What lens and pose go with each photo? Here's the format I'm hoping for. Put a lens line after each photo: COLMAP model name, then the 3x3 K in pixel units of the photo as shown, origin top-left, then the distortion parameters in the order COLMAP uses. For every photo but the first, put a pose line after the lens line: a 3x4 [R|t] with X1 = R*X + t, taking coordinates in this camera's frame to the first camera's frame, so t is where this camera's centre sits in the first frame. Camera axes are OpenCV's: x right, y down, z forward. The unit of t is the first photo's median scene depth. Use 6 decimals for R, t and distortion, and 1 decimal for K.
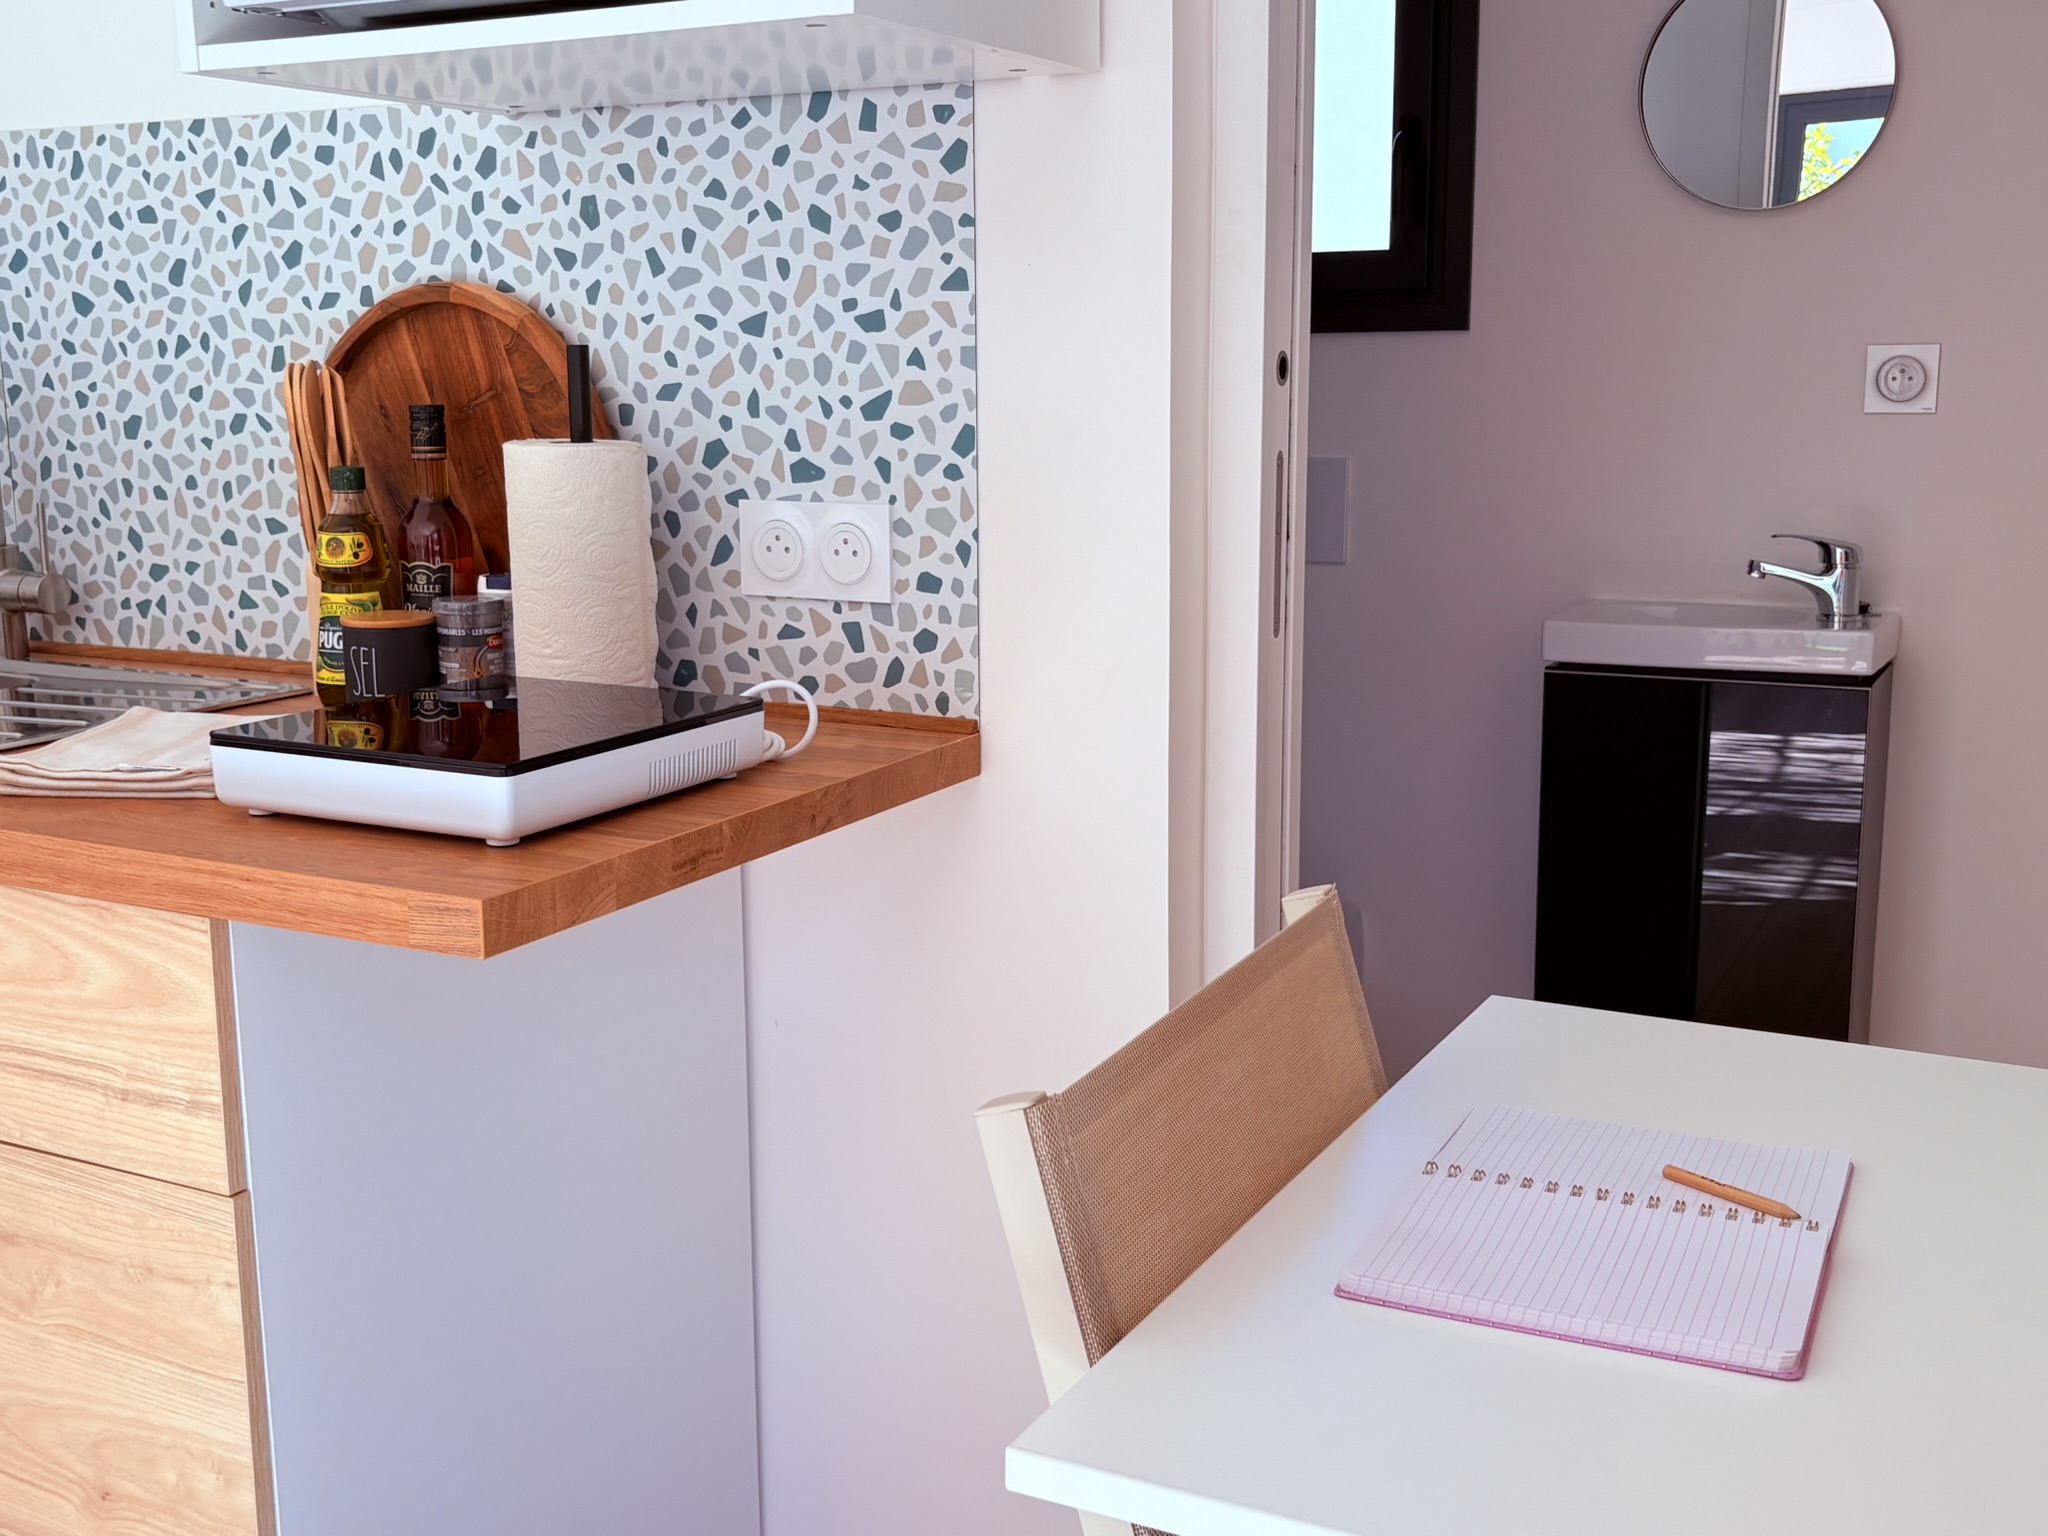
lens RADIAL K [[2125.4, 0, 1015.4], [0, 2125.4, 787.7], [0, 0, 1]] dist [-0.006395, 0.000000]
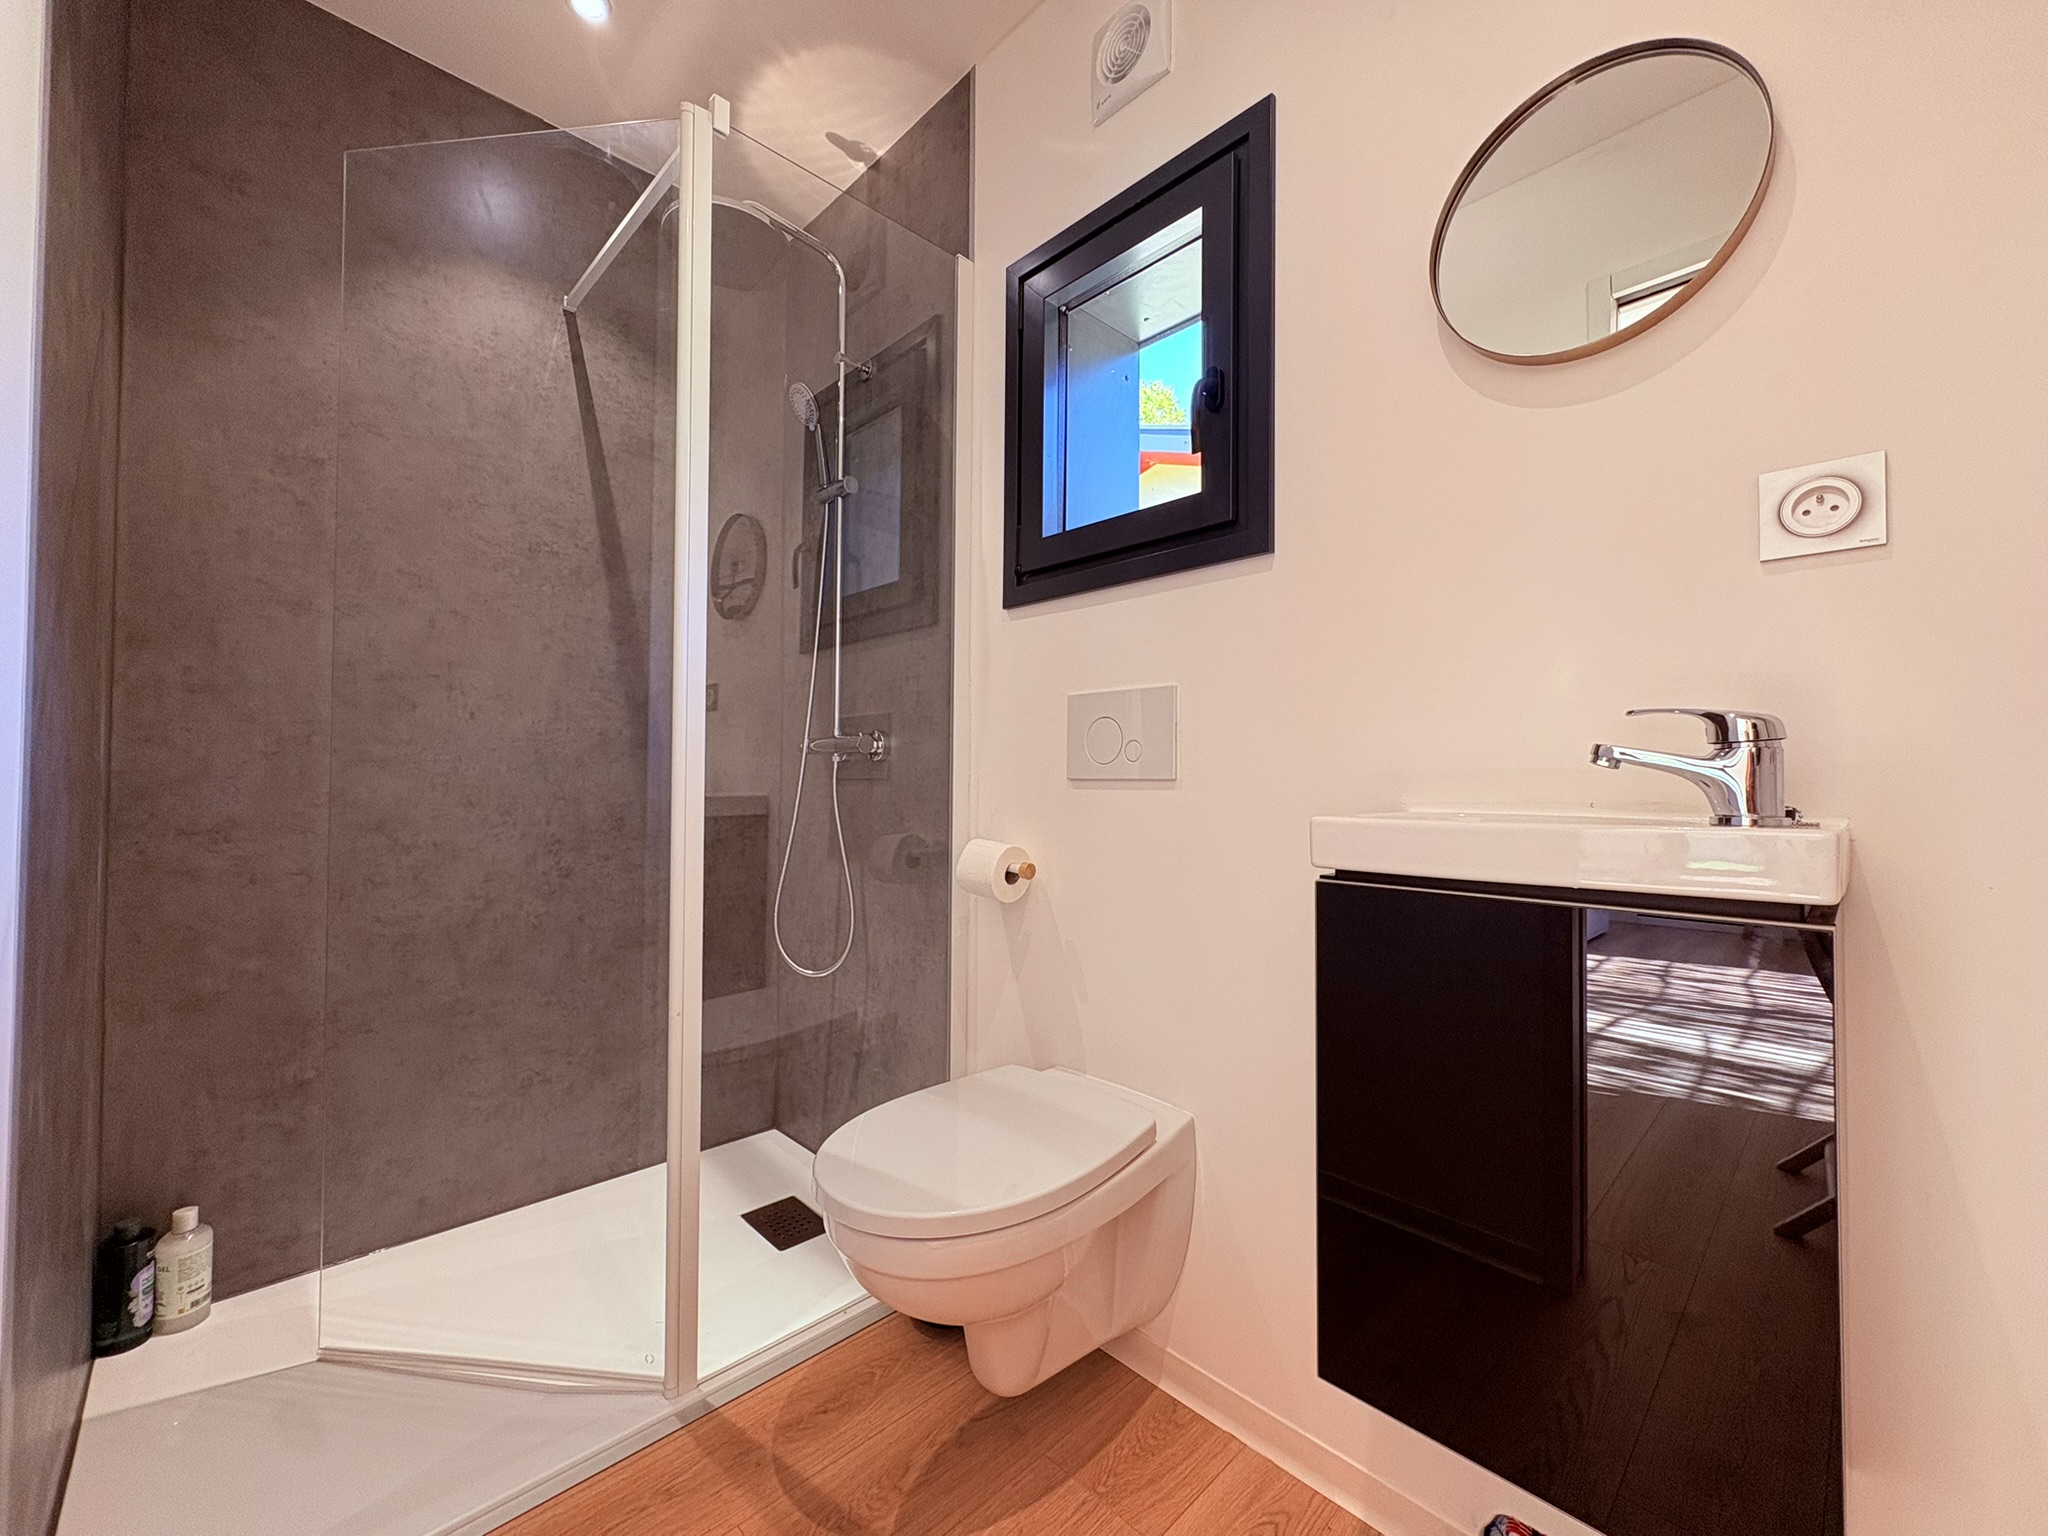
lens RADIAL K [[815.1, 0, 1017.8], [0, 815.1, 772.1], [0, 0, 1]] dist [0.001032, -0.000193]
pose [[0.949100, 0.013056, -0.314705, 0.242509], [-0.078374, 0.977505, -0.195810, -0.024551], [0.305069, 0.210508, 0.928773, 0.670108]]
